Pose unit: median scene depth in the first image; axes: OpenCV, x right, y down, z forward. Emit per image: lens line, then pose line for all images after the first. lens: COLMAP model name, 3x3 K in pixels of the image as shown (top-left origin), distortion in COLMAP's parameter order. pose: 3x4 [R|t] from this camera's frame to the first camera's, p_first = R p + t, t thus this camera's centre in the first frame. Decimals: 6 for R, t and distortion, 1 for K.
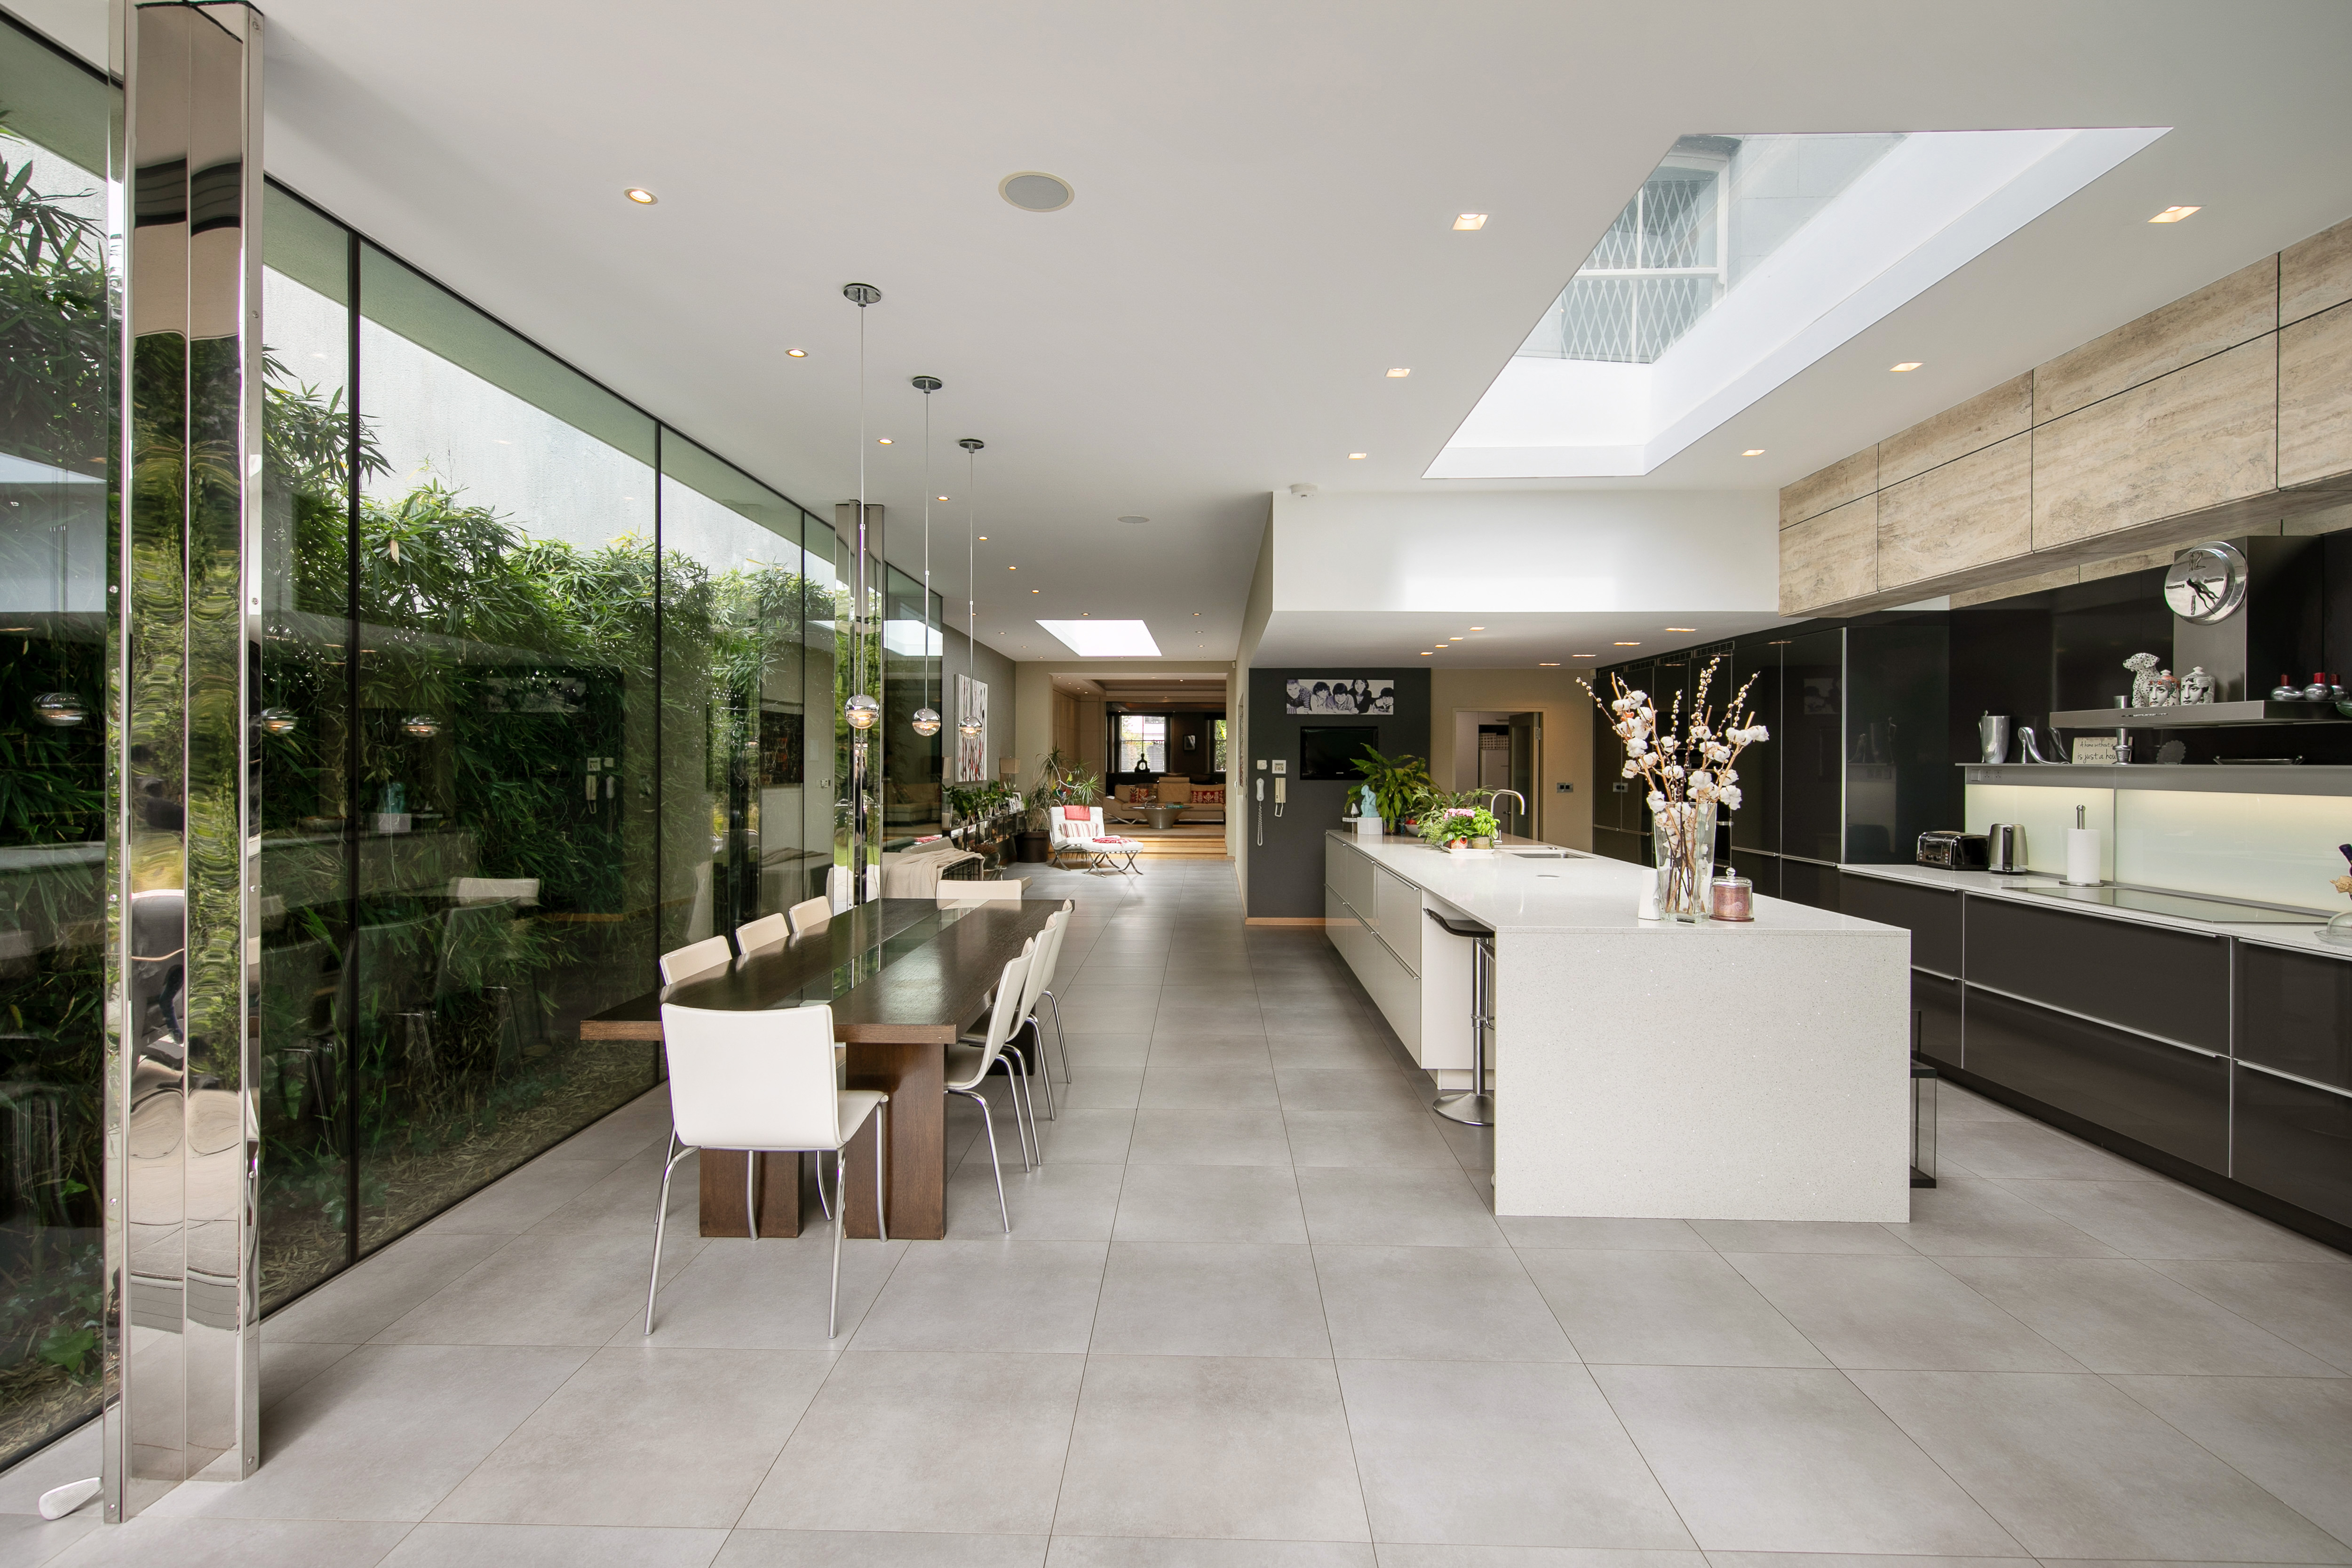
lens RADIAL K [[1116.2, 0, 1169.8], [0, 1116.2, 764.5], [0, 0, 1]] dist [0.001776, -0.000237]
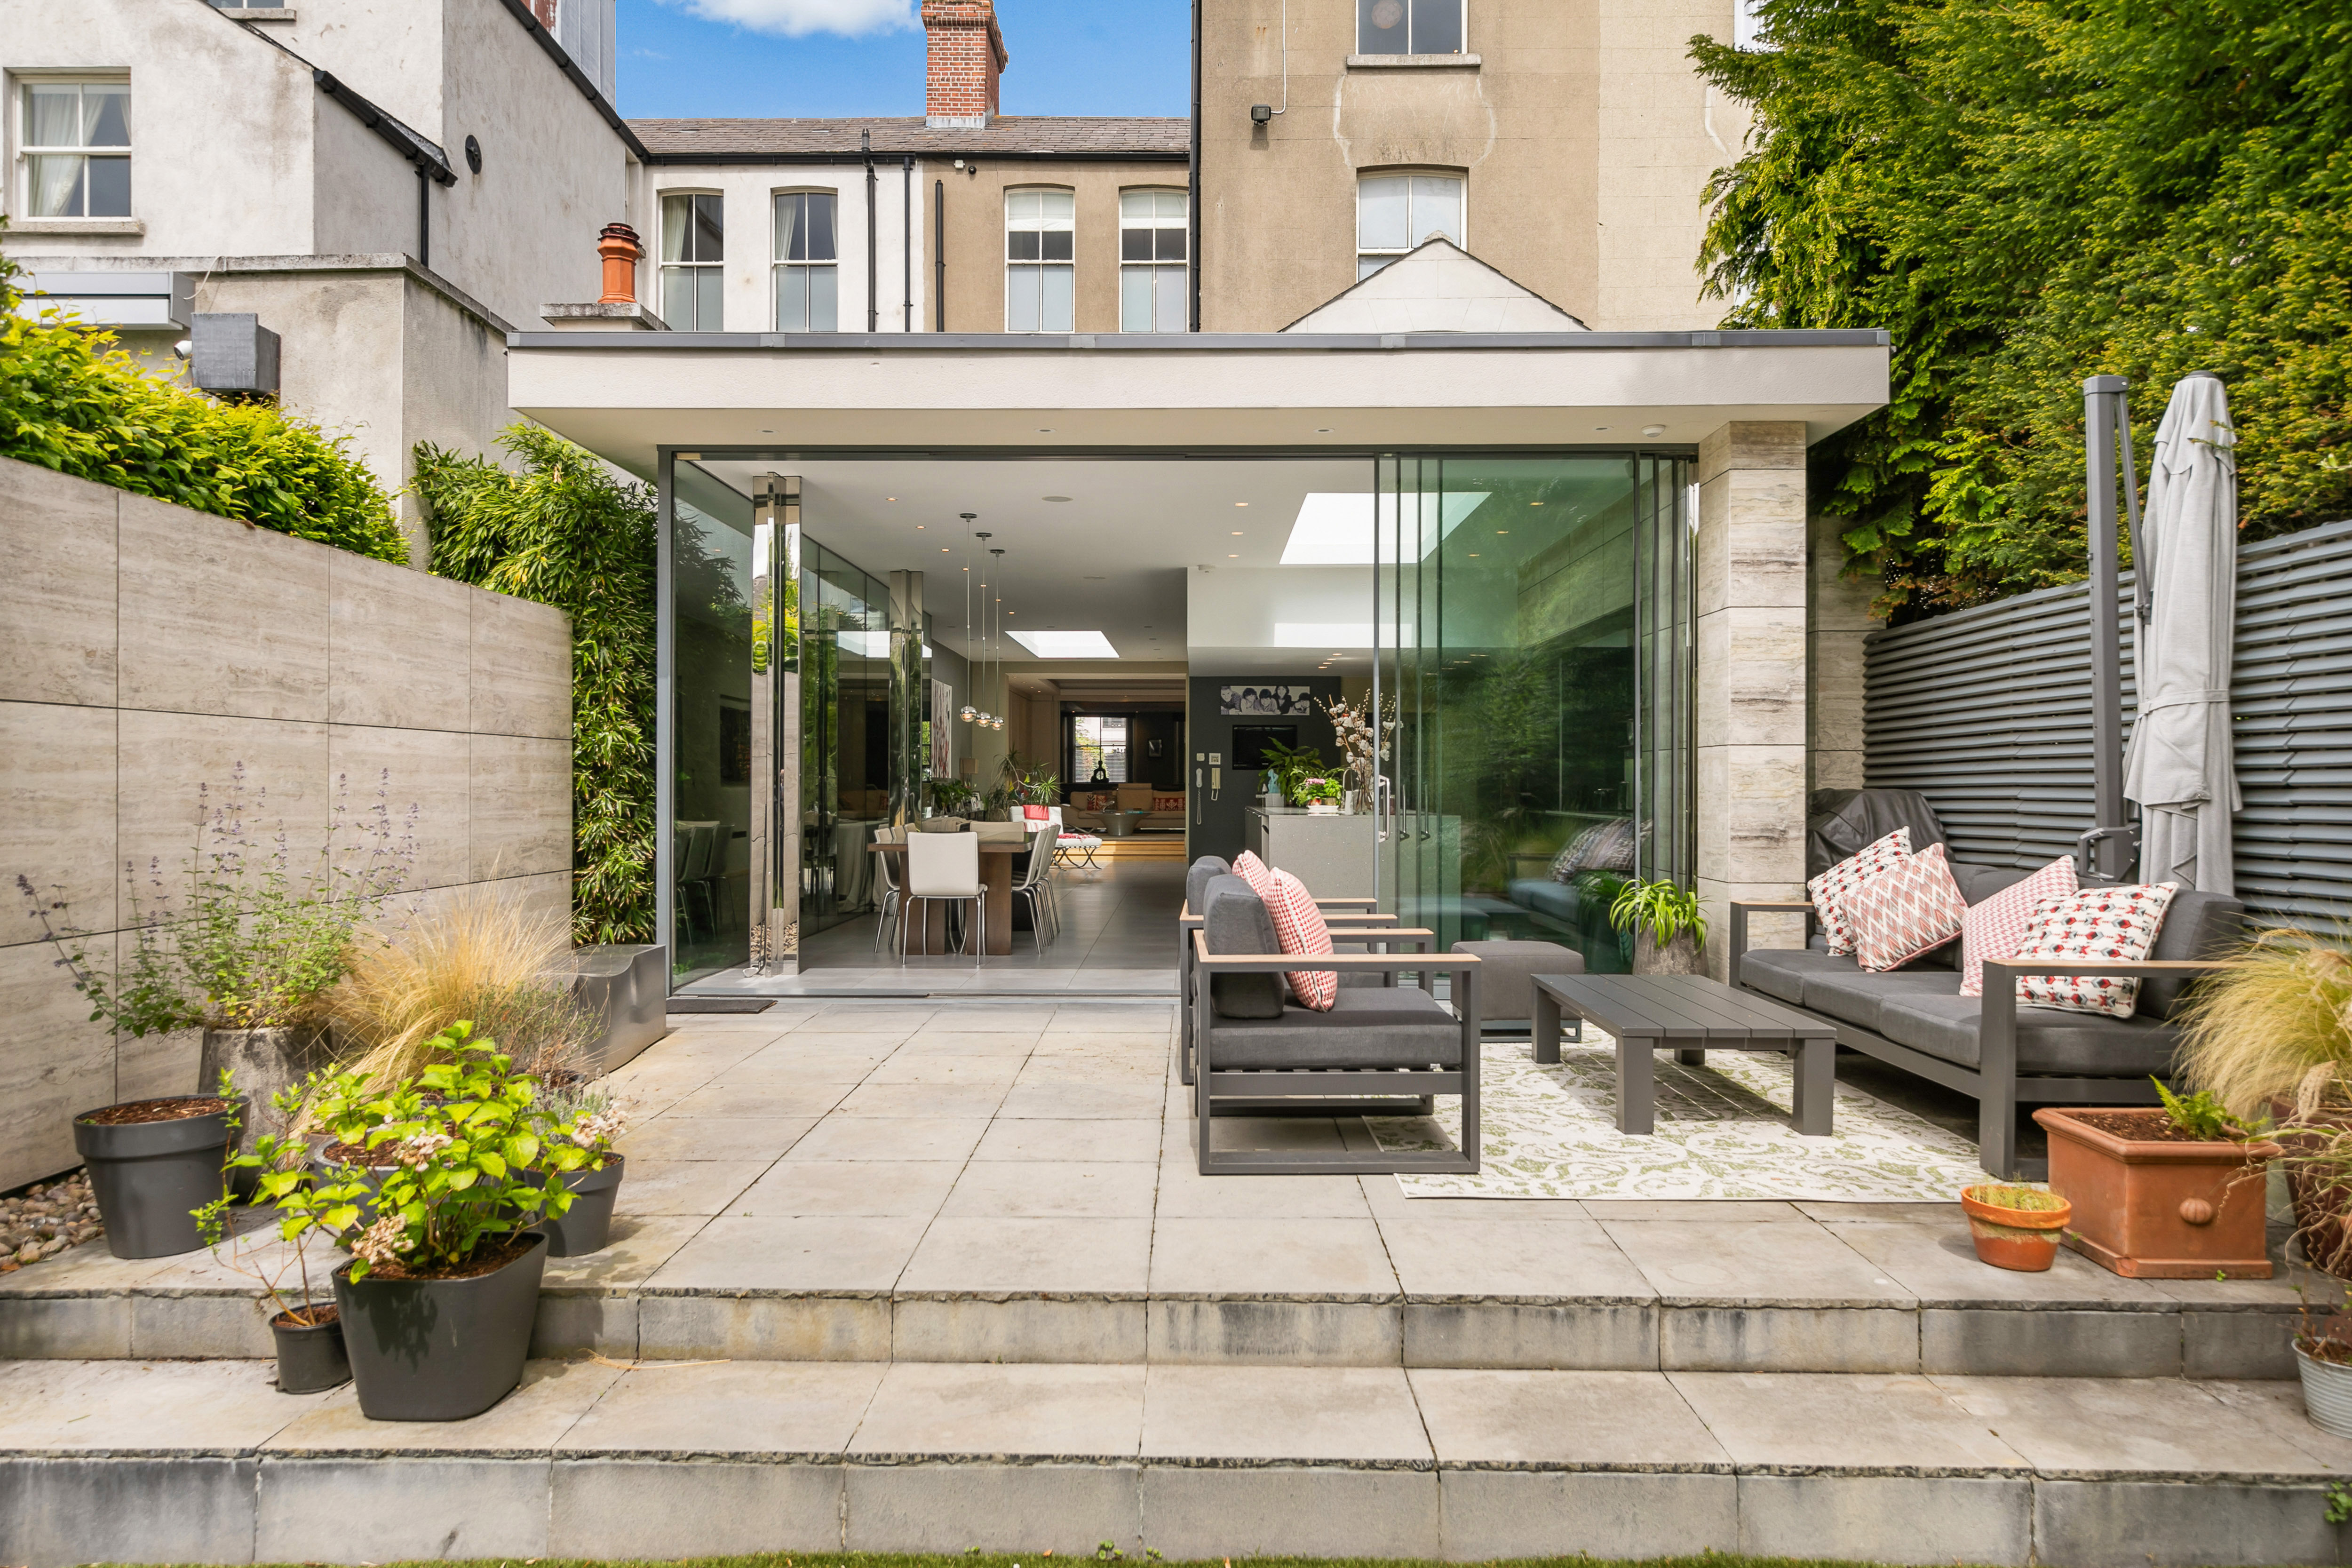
lens RADIAL K [[1566.9, 0, 1172.9], [0, 1566.9, 773.6], [0, 0, 1]] dist [0.003993, 0.004038]
pose [[0.999761, -0.001473, 0.021817, 0.016546], [0.001654, 0.999964, -0.008300, 0.031730], [-0.021804, 0.008335, 0.999728, -0.676709]]
